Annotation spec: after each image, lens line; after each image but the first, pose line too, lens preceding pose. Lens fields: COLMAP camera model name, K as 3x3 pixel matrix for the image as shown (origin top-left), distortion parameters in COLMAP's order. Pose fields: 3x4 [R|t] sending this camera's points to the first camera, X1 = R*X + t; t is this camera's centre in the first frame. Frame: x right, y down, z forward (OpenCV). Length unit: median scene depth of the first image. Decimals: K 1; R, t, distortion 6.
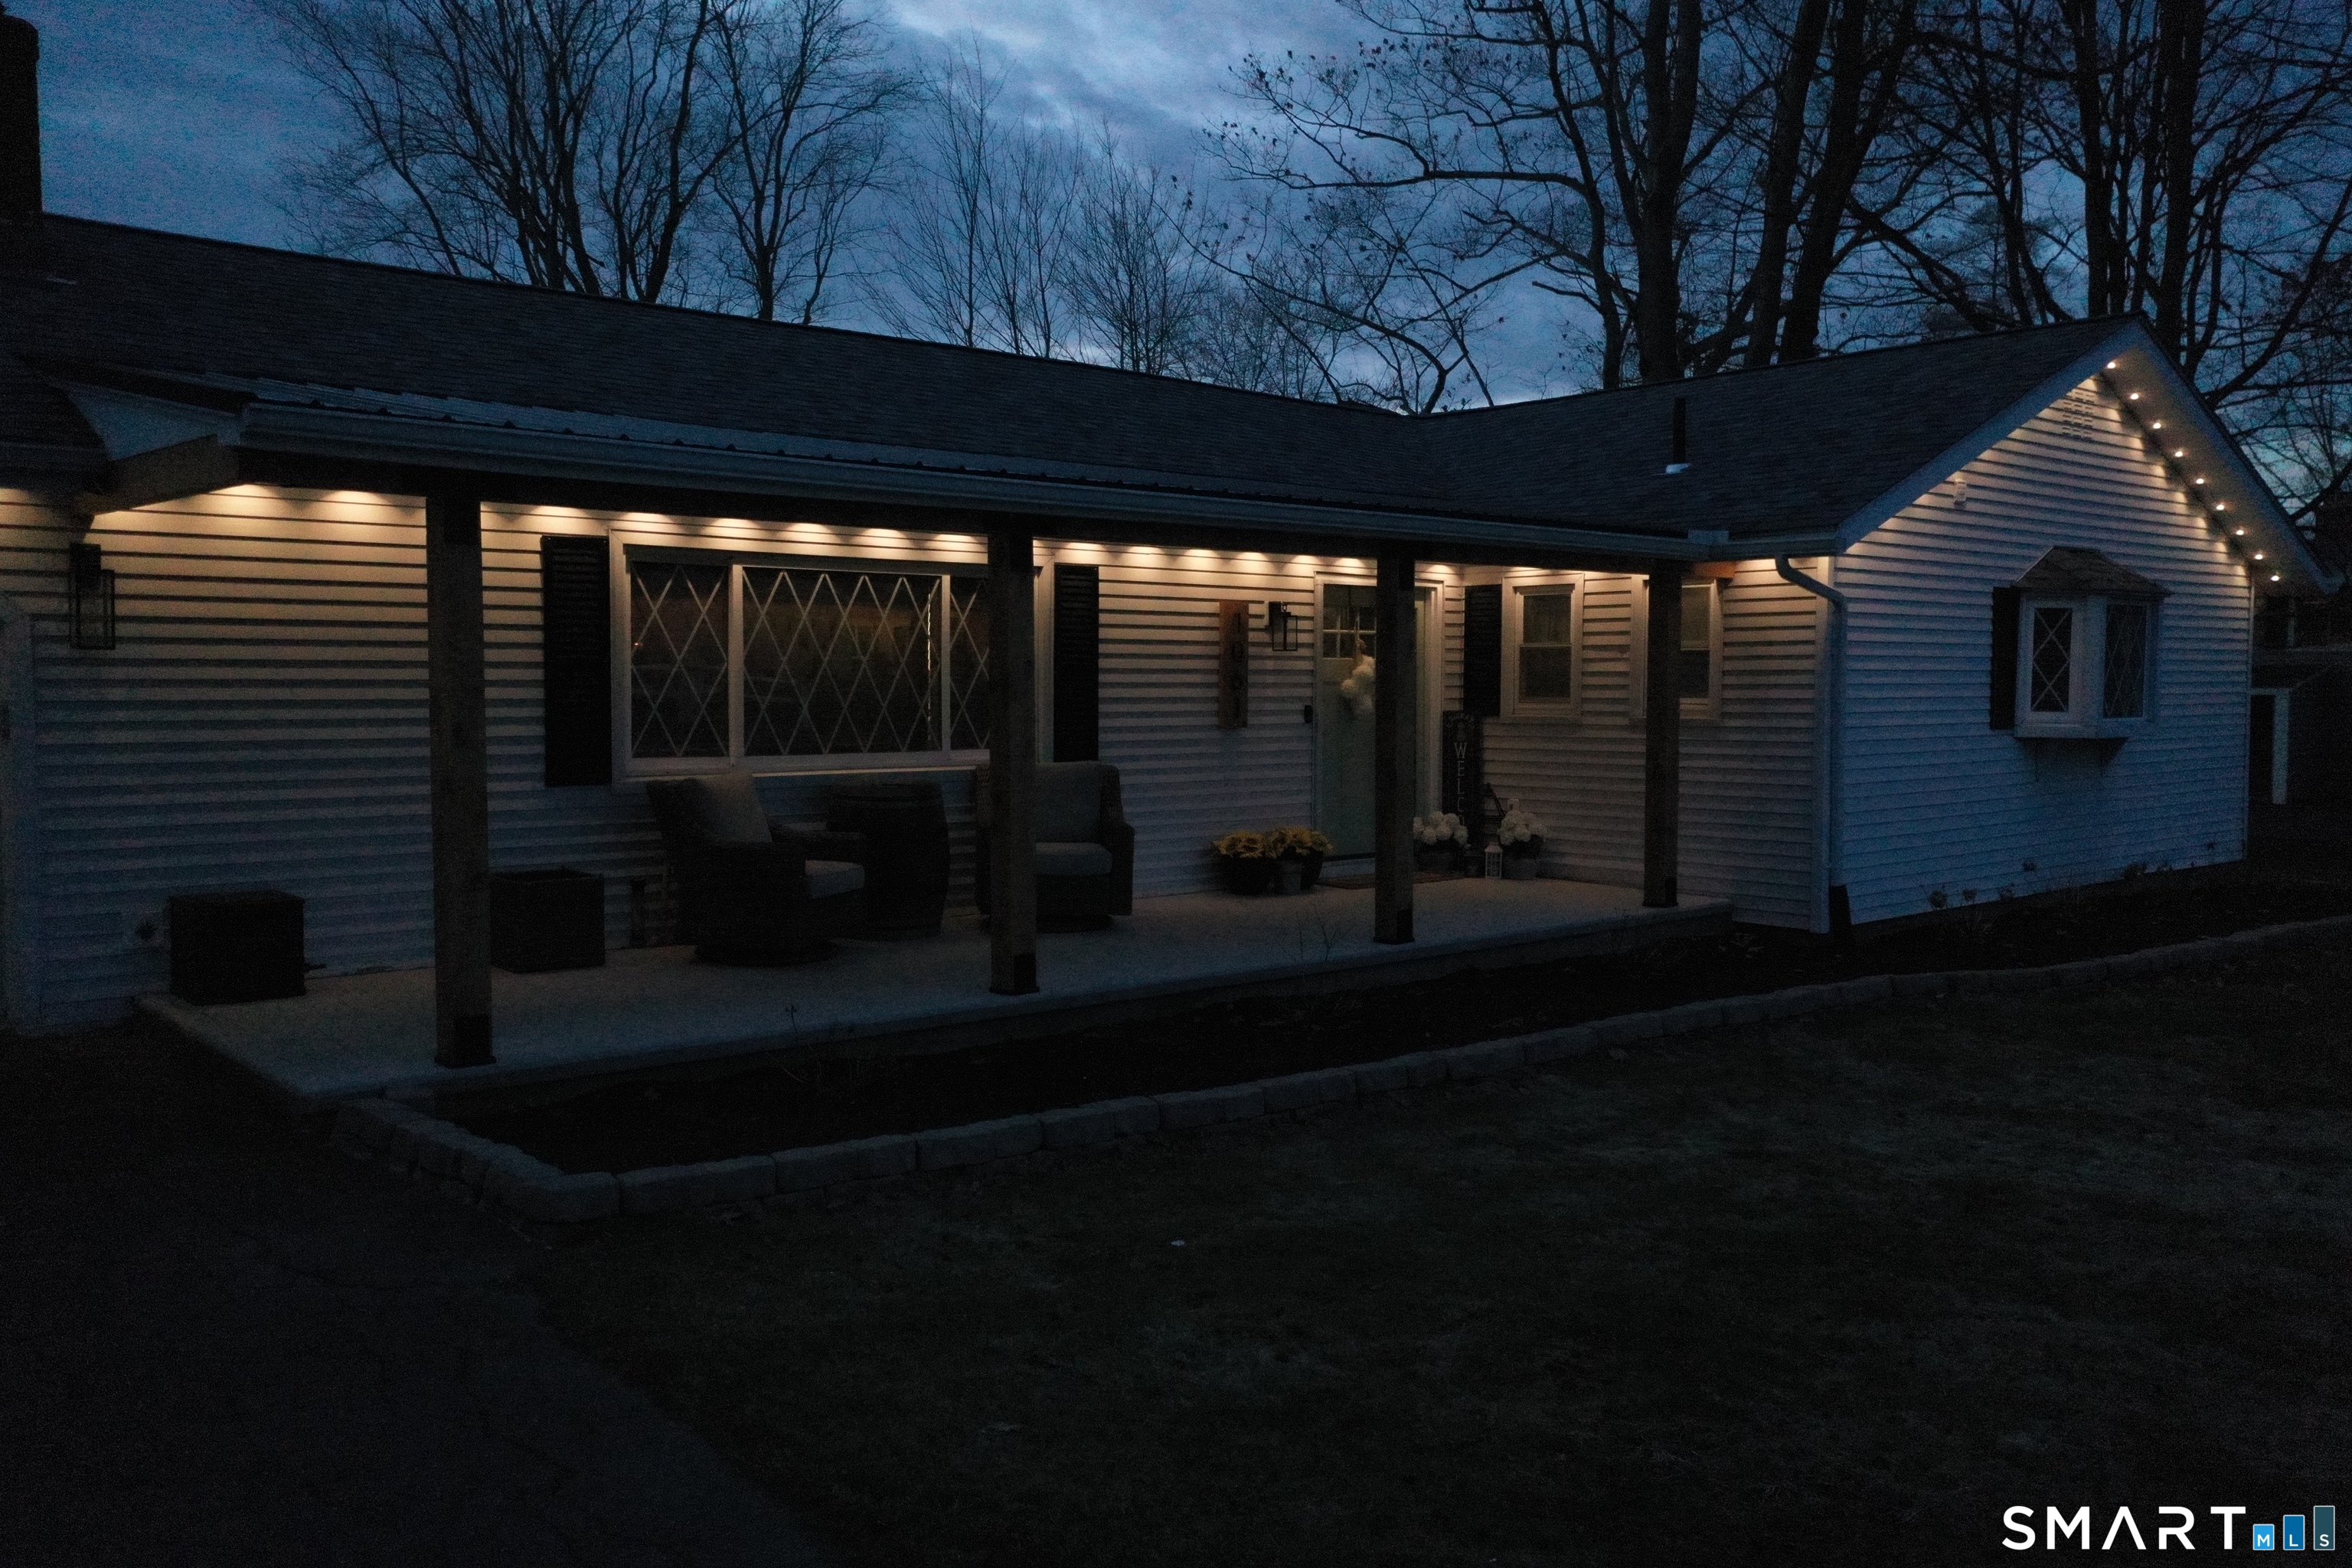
lens RADIAL K [[1904.4, 0, 1205.3], [0, 1904.4, 776.4], [0, 0, 1]] dist [0.005172, -0.001953]
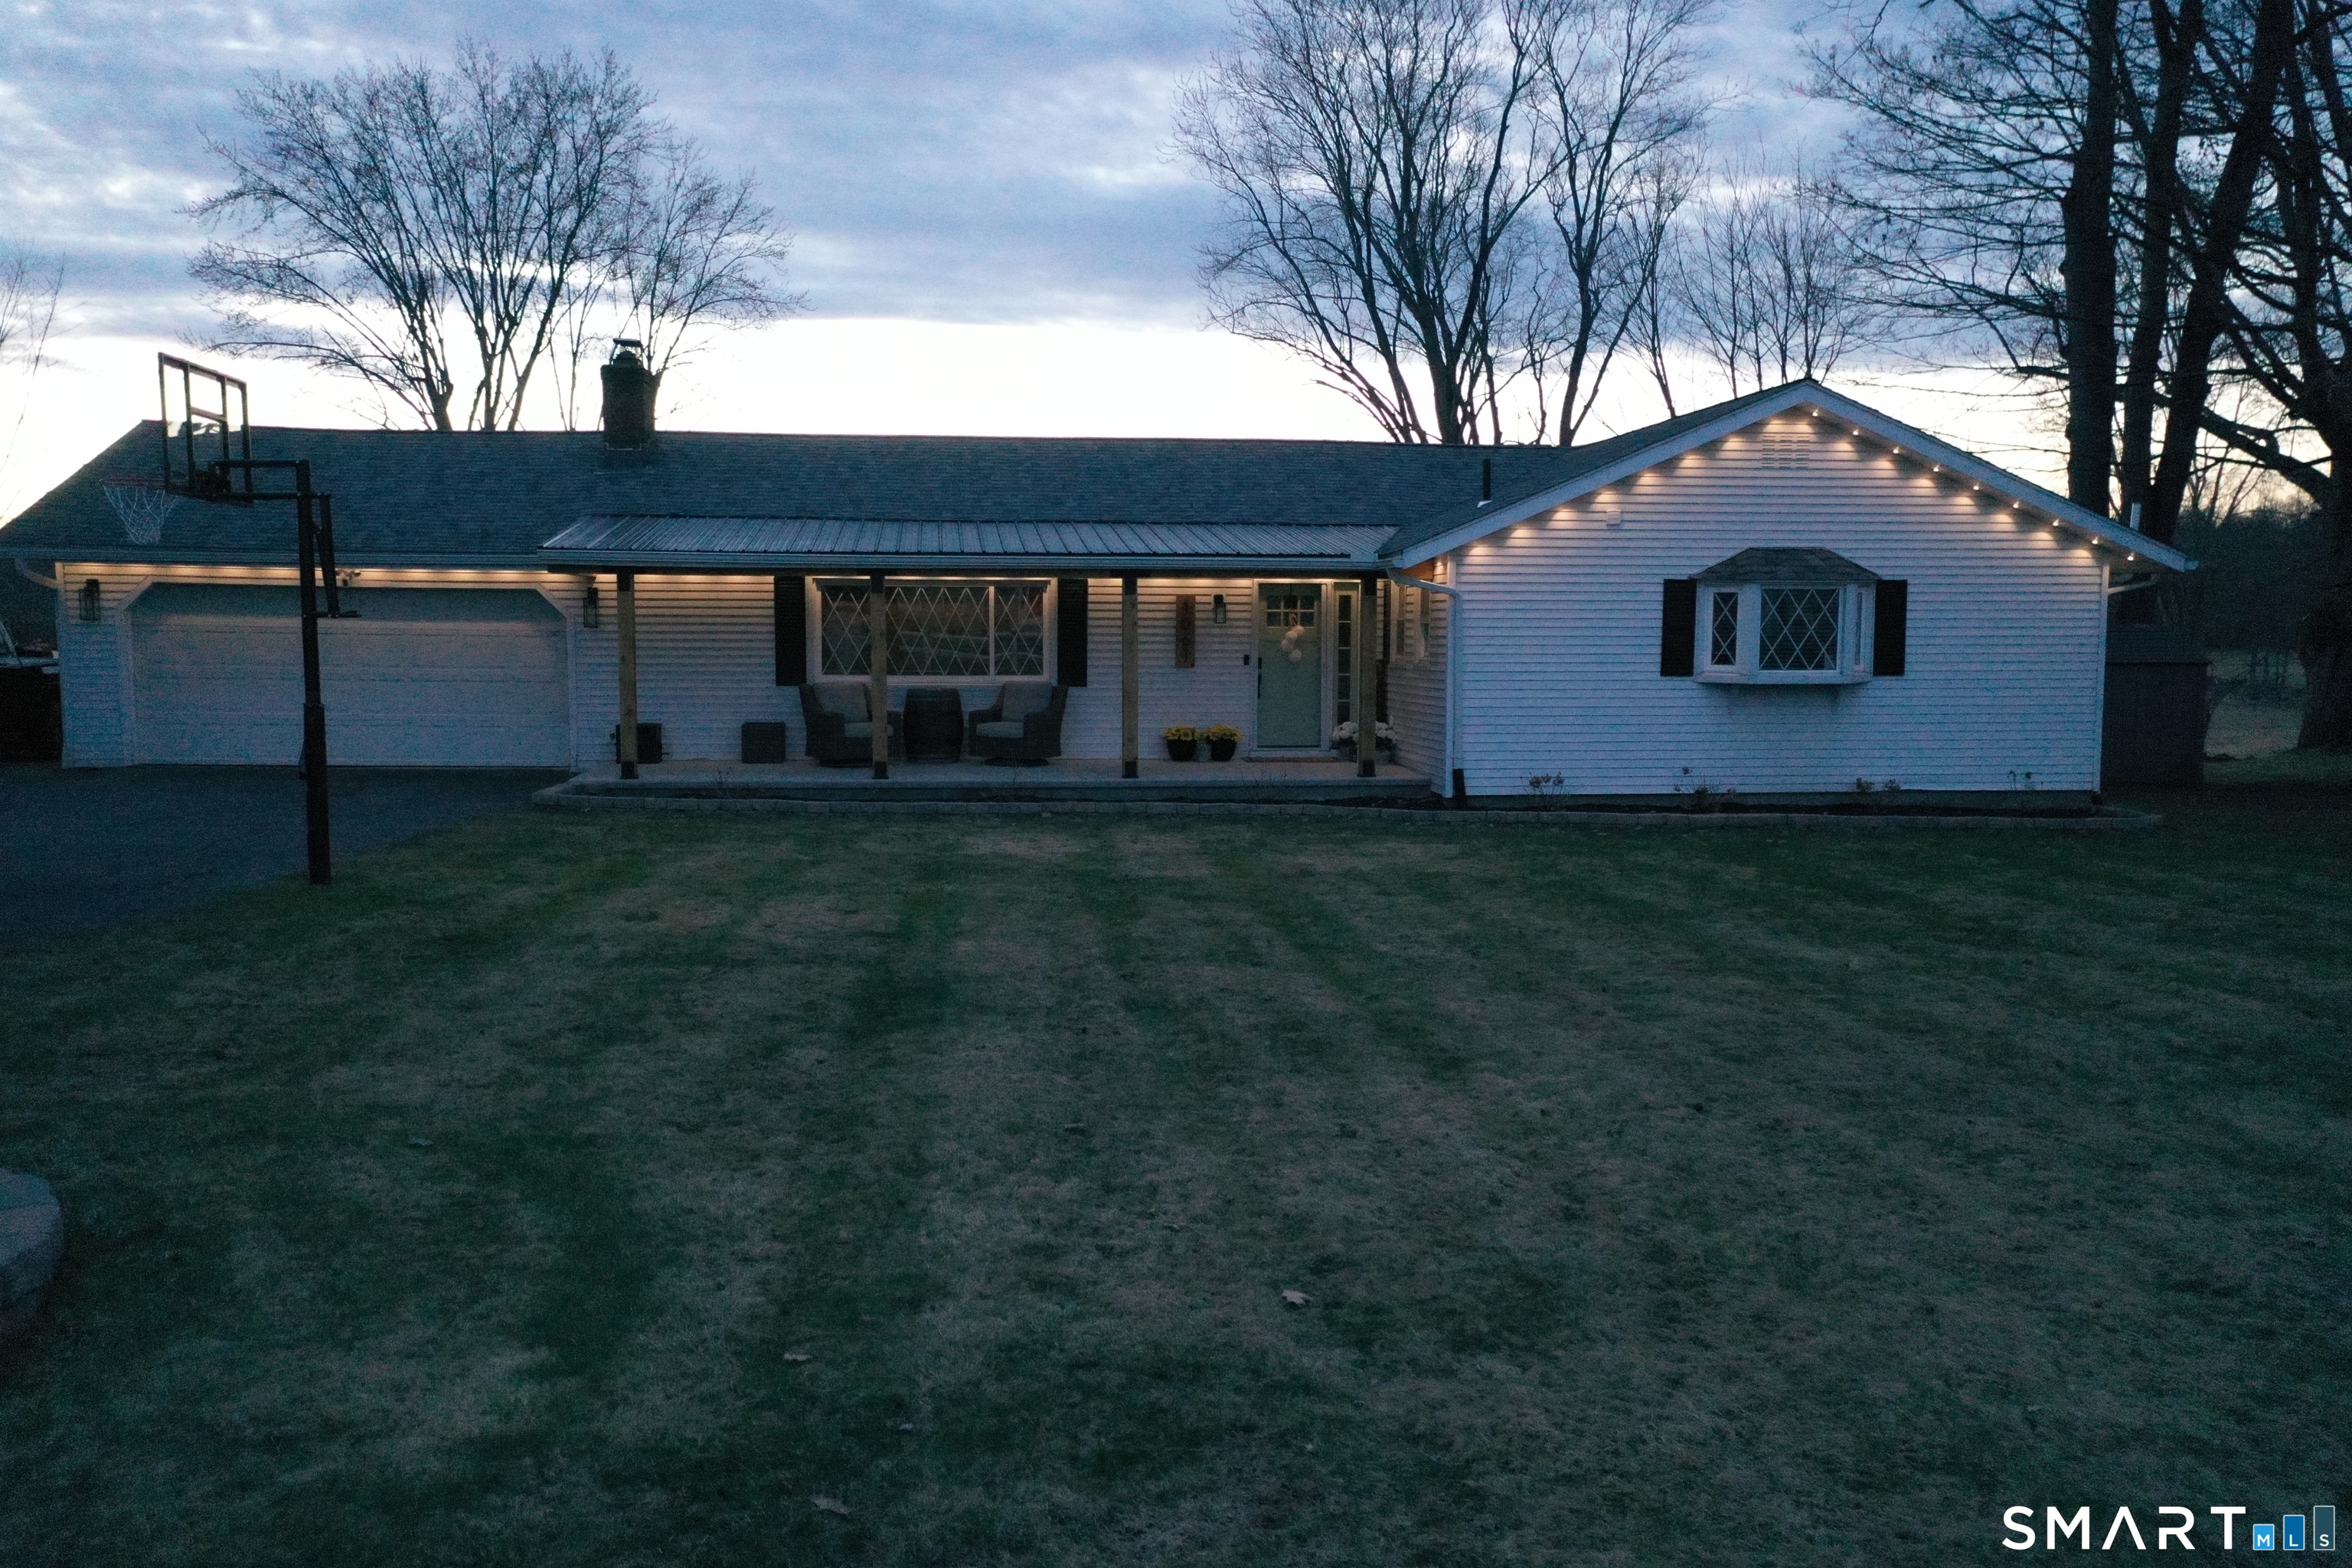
lens RADIAL K [[1931.1, 0, 1176.0], [0, 1931.1, 784.0], [0, 0, 1]] dist [0.008227, 0.009475]
pose [[0.812731, 0.048693, -0.580601, 0.983173], [-0.031932, 0.998727, 0.039060, 0.012143], [0.581764, -0.013205, 0.813251, -0.429965]]
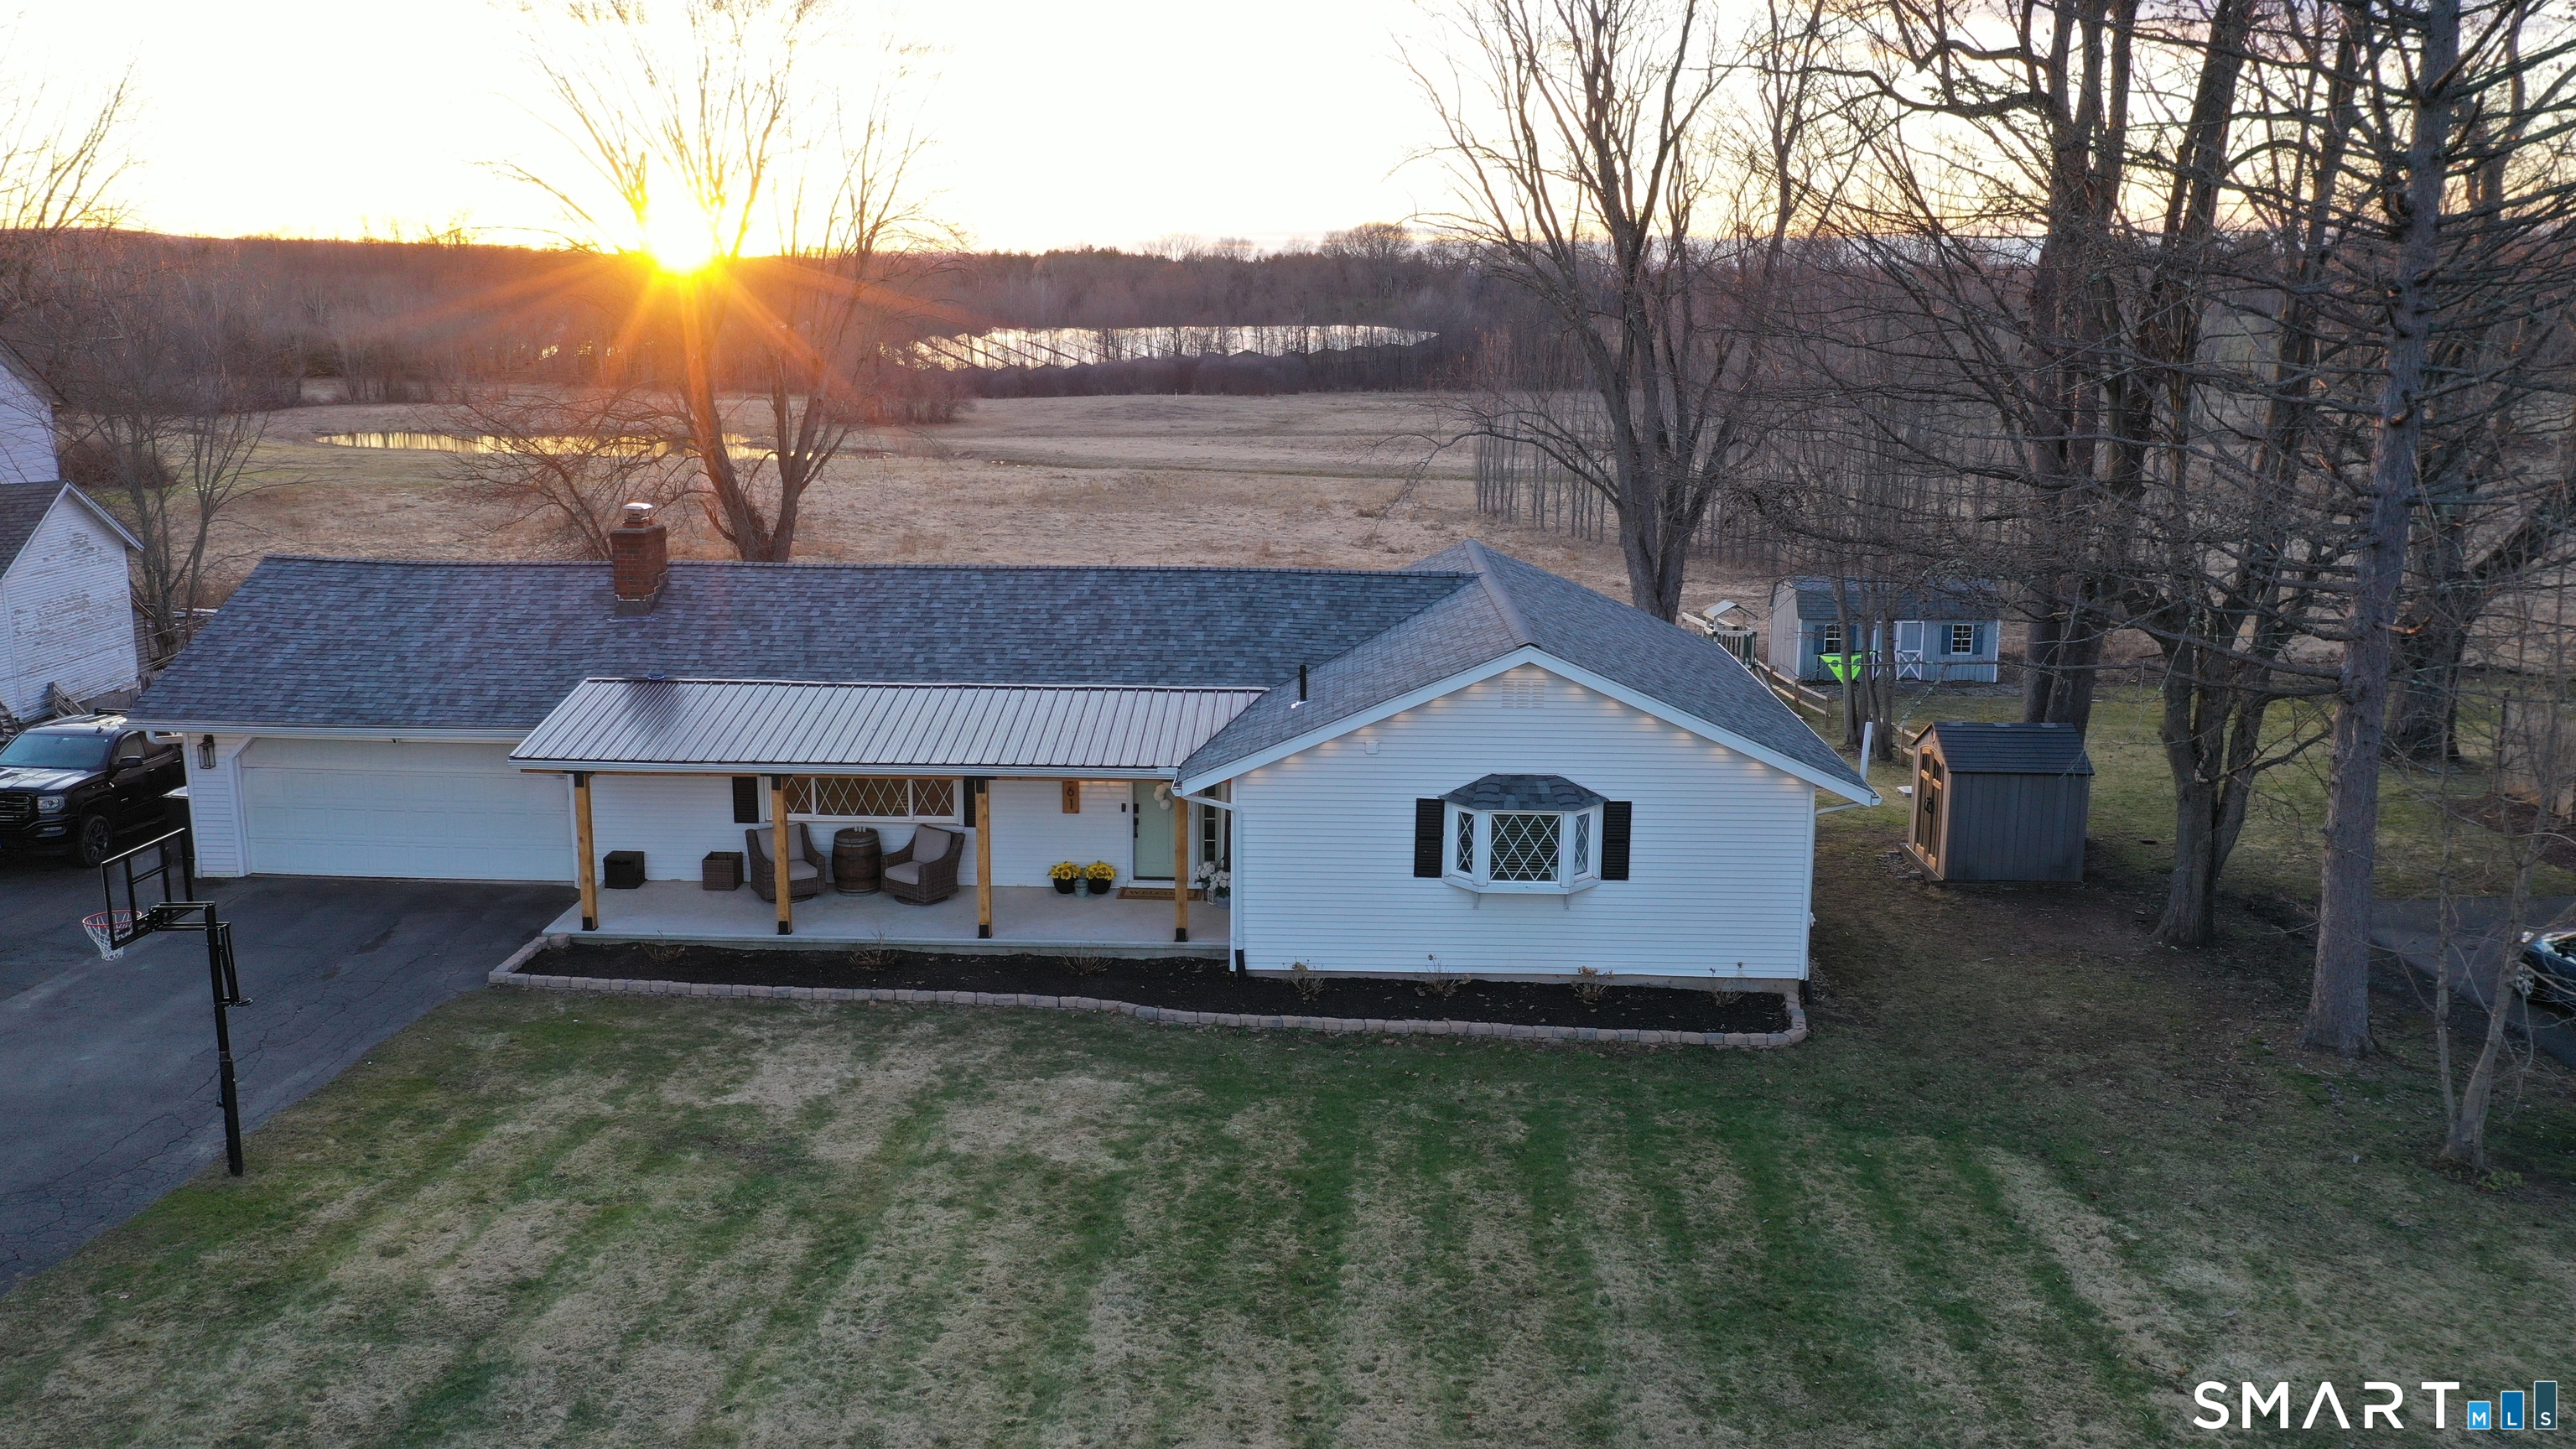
lens RADIAL K [[2073.0, 0, 1306.2], [0, 2073.0, 727.6], [0, 0, 1]] dist [0.000883, -0.001903]
pose [[0.732429, 0.143207, -0.665613, 1.601243], [-0.047012, 0.985933, 0.160394, -0.465088], [0.679219, -0.086185, 0.728858, -0.449271]]
